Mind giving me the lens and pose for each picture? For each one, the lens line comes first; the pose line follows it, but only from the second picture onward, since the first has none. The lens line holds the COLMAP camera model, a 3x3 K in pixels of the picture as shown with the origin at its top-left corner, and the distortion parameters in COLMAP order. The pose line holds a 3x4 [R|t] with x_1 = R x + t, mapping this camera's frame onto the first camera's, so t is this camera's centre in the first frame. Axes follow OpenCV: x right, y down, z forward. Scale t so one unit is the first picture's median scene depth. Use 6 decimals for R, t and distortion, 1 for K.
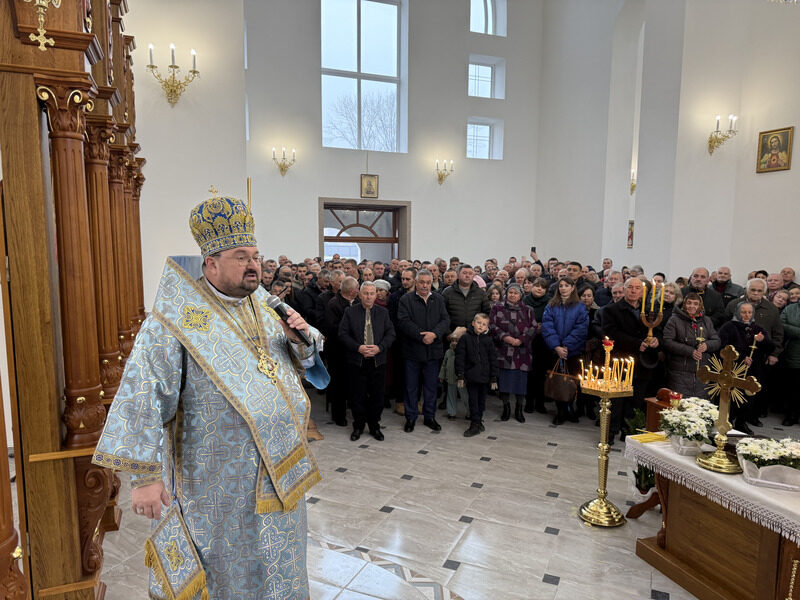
lens RADIAL K [[580.6, 0, 404.8], [0, 580.6, 314.7], [0, 0, 1]] dist [0.033247, -0.003111]
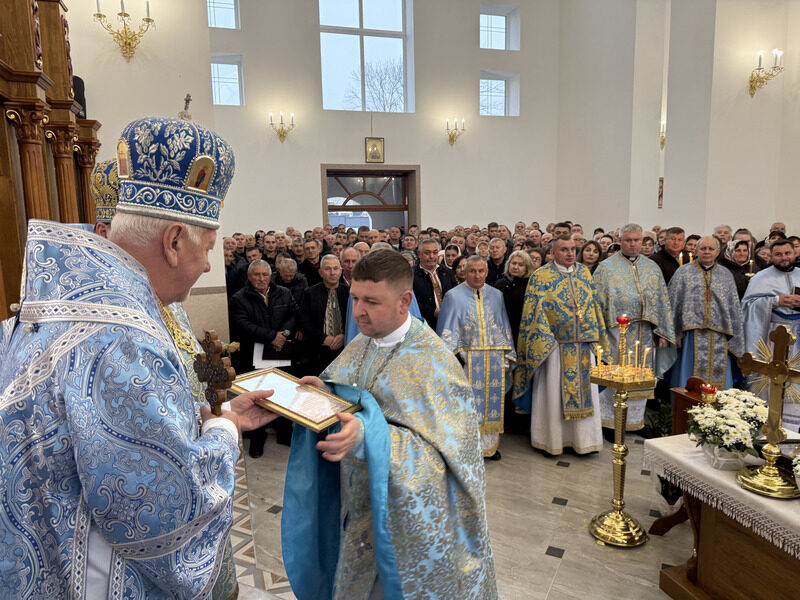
lens RADIAL K [[578.2, 0, 400.0], [0, 578.2, 300.0], [0, 0, 1]] dist [0.023682, -0.006468]
pose [[0.997848, -0.020757, -0.062193, 0.090629], [0.022360, 0.999433, 0.025189, -0.007039], [0.061635, -0.026525, 0.997746, 0.180566]]
